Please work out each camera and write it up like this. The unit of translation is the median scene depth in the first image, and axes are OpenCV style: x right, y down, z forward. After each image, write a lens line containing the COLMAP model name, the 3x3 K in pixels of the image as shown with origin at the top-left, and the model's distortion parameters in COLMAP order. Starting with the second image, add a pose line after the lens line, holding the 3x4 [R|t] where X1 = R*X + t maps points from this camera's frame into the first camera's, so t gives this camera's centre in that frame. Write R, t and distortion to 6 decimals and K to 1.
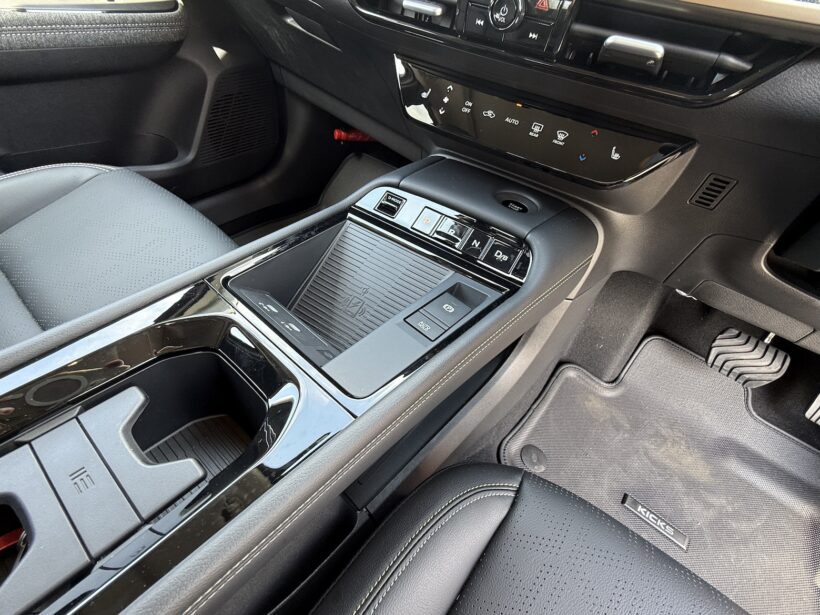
lens RADIAL K [[374.3, 0, 407.2], [0, 374.3, 307.0], [0, 0, 1]] dist [0.000210, -0.000837]
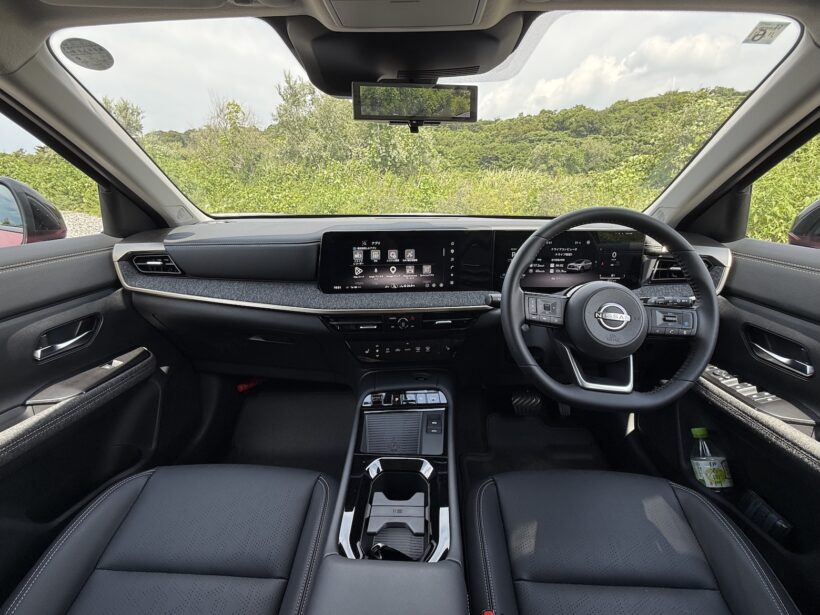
lens RADIAL K [[393.3, 0, 410.0], [0, 393.3, 307.5], [0, 0, 1]] dist [0.002992, -0.000691]
pose [[0.784495, -0.278795, 0.553932, -0.640382], [0.502074, 0.809835, -0.303460, 0.047448], [-0.363991, 0.516178, 0.775288, -0.701436]]
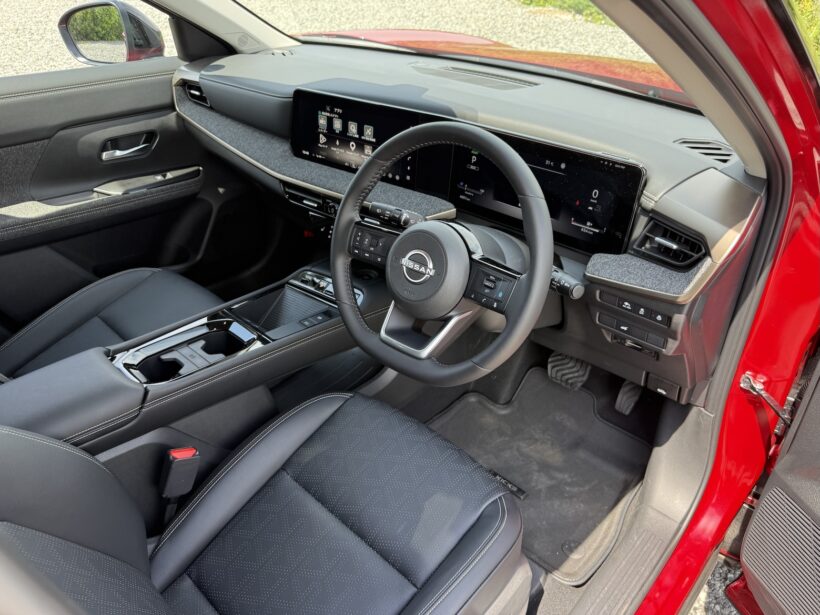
lens RADIAL K [[579.5, 0, 410.0], [0, 579.5, 307.5], [0, 0, 1]] dist [0.152859, -0.297412]
pose [[0.994425, -0.053350, -0.090953, 0.528334], [0.030240, 0.970620, -0.238709, 0.435389], [0.101016, 0.234627, 0.966822, -1.327474]]
